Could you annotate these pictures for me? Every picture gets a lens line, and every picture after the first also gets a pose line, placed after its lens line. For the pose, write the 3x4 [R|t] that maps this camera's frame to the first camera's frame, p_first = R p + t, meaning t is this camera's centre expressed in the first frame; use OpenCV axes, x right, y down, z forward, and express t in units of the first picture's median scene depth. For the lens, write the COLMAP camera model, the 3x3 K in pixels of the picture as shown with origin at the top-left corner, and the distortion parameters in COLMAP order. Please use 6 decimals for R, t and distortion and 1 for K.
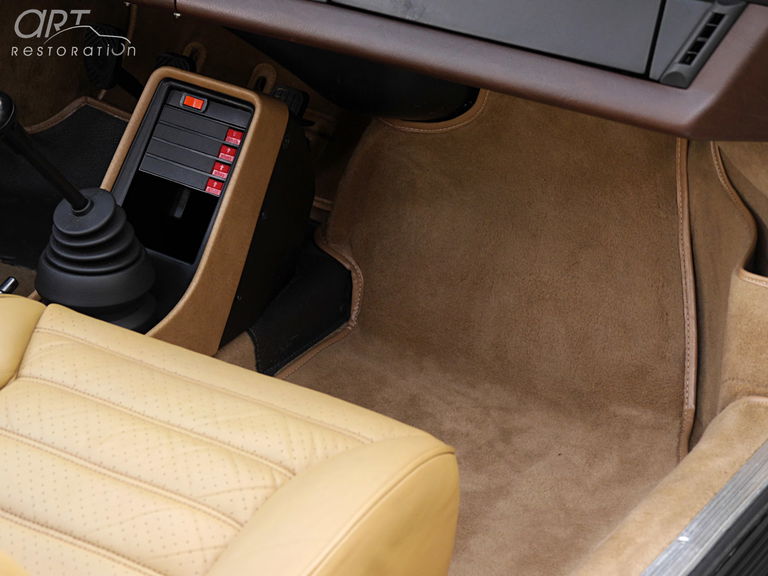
lens RADIAL K [[1843.4, 0, 384.6], [0, 1843.4, 288.1], [0, 0, 1]] dist [0.015402, 0.000000]
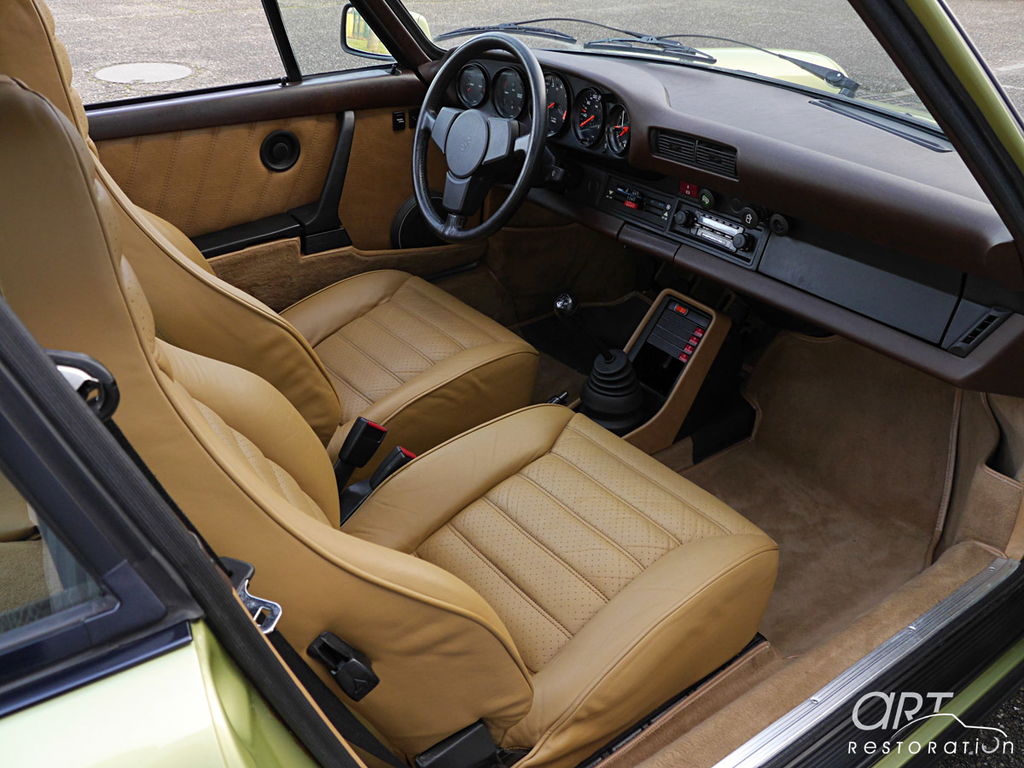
lens RADIAL K [[886.3, 0, 510.5], [0, 886.3, 382.1], [0, 0, 1]] dist [-0.034623, -0.002386]
pose [[0.935808, 0.161257, -0.313463, 0.028147], [-0.153158, 0.986912, 0.050468, -0.050554], [0.317498, 0.000781, 0.948258, 0.110131]]
